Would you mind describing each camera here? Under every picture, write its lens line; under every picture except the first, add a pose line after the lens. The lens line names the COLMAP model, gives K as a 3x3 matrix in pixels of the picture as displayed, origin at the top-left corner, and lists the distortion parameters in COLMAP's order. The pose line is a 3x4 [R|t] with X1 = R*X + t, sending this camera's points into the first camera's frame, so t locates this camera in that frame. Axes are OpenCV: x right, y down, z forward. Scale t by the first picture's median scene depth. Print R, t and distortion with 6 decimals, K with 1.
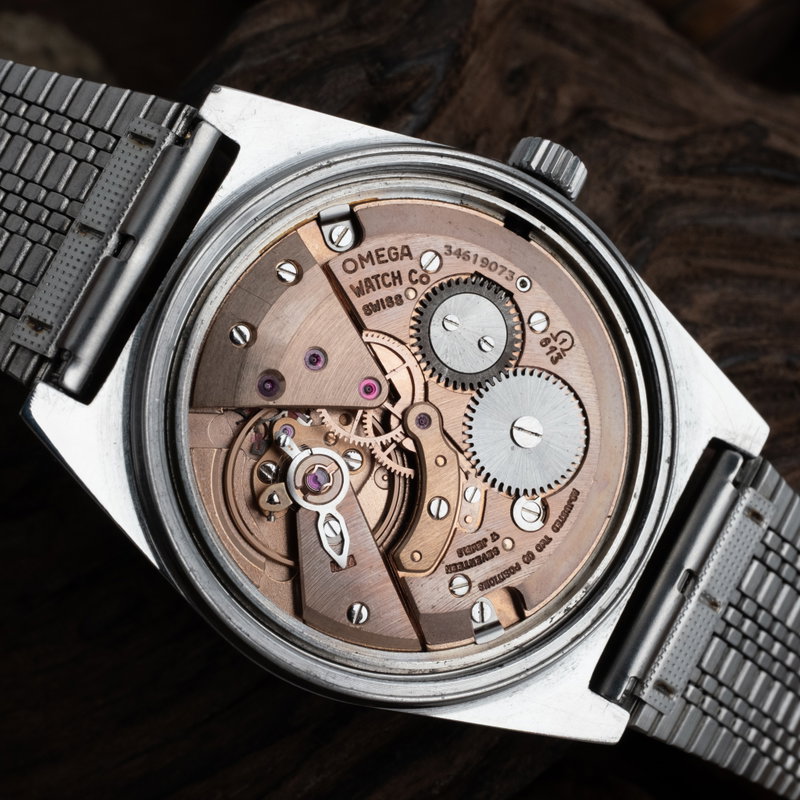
lens RADIAL K [[1596.5, 0, 400.0], [0, 1596.5, 400.0], [0, 0, 1]] dist [0.027113, -0.004203]
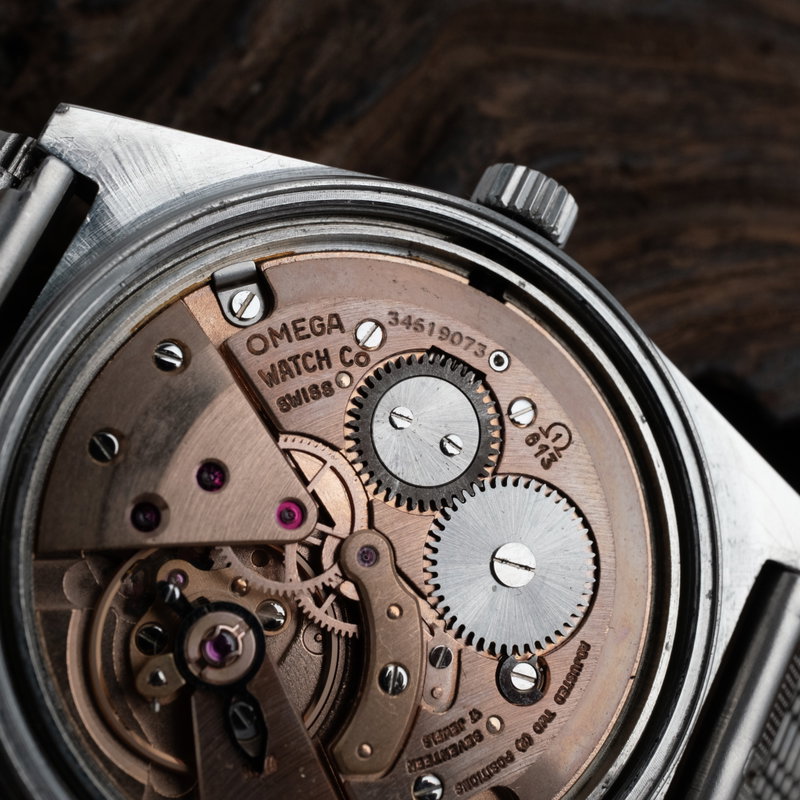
lens RADIAL K [[1596.5, 0, 400.0], [0, 1596.5, 400.0], [0, 0, 1]] dist [0.027113, -0.004203]
pose [[0.999030, -0.041292, 0.015278, 0.020534], [0.042248, 0.996738, -0.068758, -0.006666], [-0.012389, 0.069337, 0.997516, 0.277711]]
